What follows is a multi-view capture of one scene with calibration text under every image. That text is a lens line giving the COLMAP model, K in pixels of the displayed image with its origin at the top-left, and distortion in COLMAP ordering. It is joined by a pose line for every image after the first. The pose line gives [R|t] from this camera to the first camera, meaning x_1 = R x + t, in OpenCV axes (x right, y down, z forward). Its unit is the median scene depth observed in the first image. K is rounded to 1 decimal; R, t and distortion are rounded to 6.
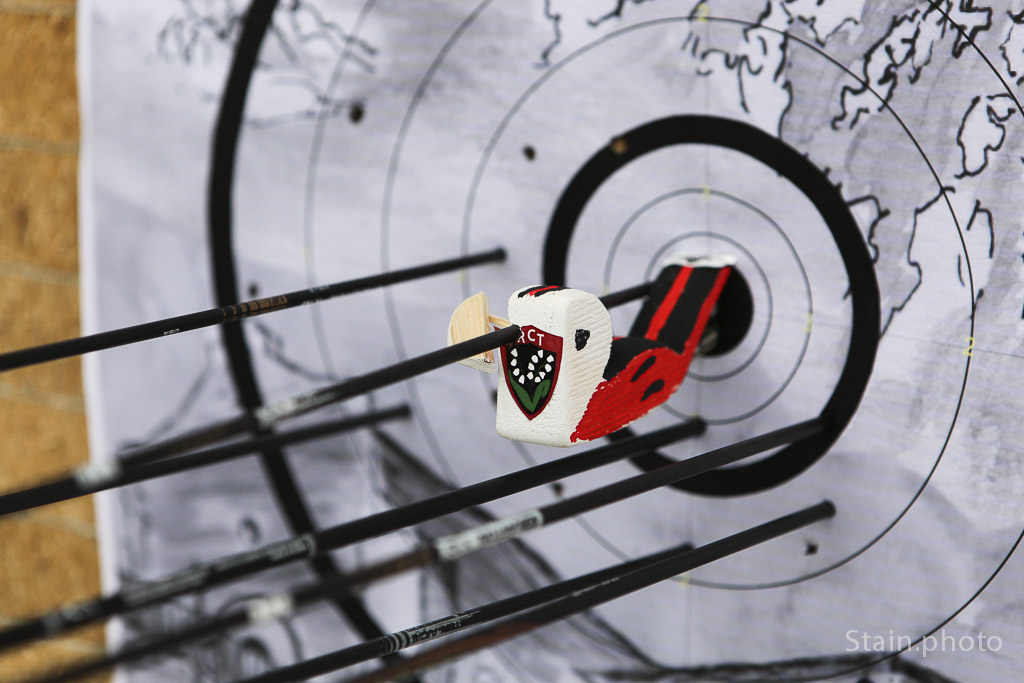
lens RADIAL K [[1992.9, 0, 528.3], [0, 1992.9, 342.0], [0, 0, 1]] dist [-0.081424, 0.177381]
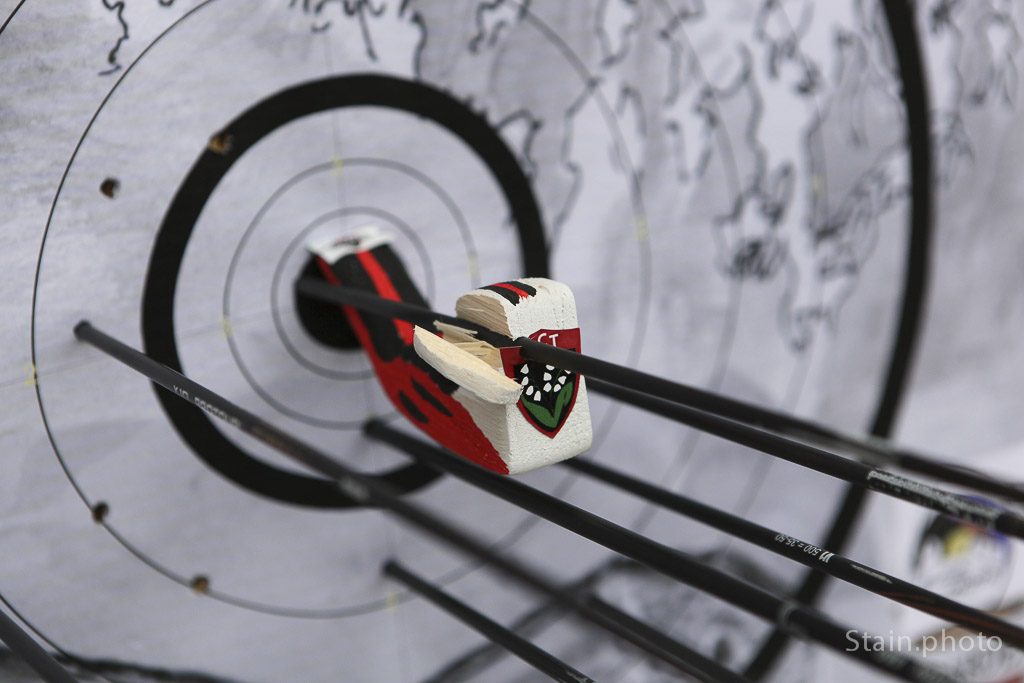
lens RADIAL K [[1992.9, 0, 528.3], [0, 1992.9, 342.0], [0, 0, 1]] dist [-0.081424, 0.177381]
pose [[0.434812, -0.323593, 0.840372, -0.643109], [0.297150, 0.932494, 0.205319, -0.161100], [-0.850082, 0.160441, 0.501616, 0.527665]]
